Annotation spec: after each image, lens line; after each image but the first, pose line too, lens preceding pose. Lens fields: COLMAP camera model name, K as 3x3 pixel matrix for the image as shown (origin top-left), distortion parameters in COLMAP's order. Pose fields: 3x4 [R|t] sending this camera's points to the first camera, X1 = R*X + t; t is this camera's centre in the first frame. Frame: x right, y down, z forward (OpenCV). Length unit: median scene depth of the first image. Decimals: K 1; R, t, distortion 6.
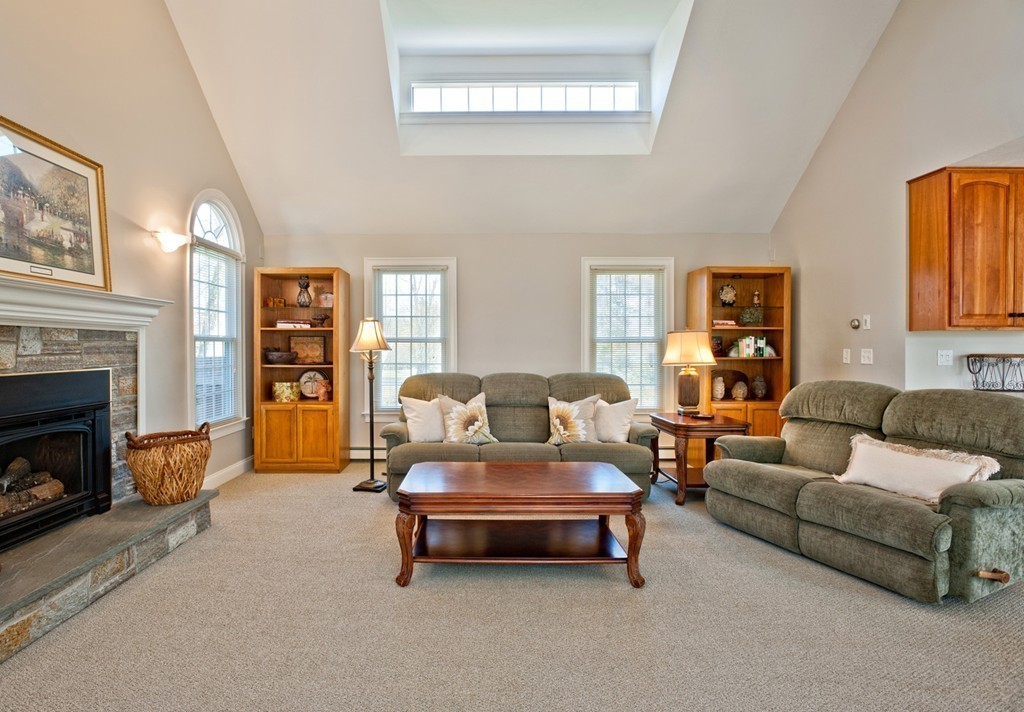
lens RADIAL K [[528.5, 0, 512.0], [0, 528.5, 356.0], [0, 0, 1]] dist [-0.027877, -0.000041]
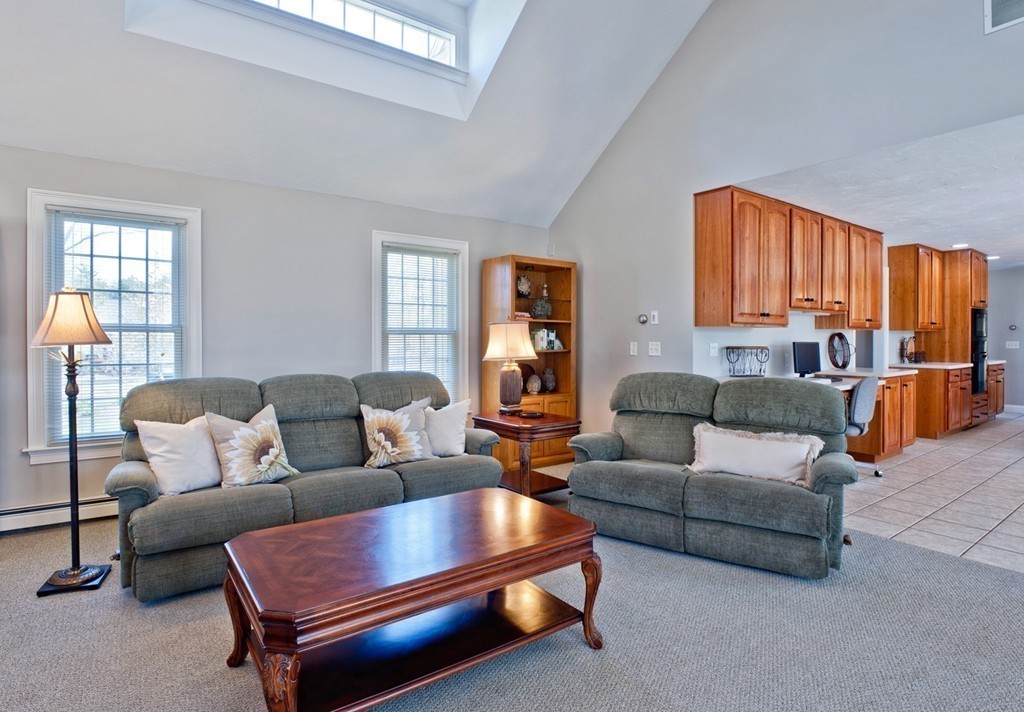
lens RADIAL K [[519.9, 0, 510.3], [0, 519.9, 344.6], [0, 0, 1]] dist [-0.026036, 0.000635]
pose [[0.826668, -0.002604, 0.562684, -0.188341], [0.005757, 0.999976, -0.003831, -0.005925], [-0.562661, 0.006406, 0.826663, 0.274561]]
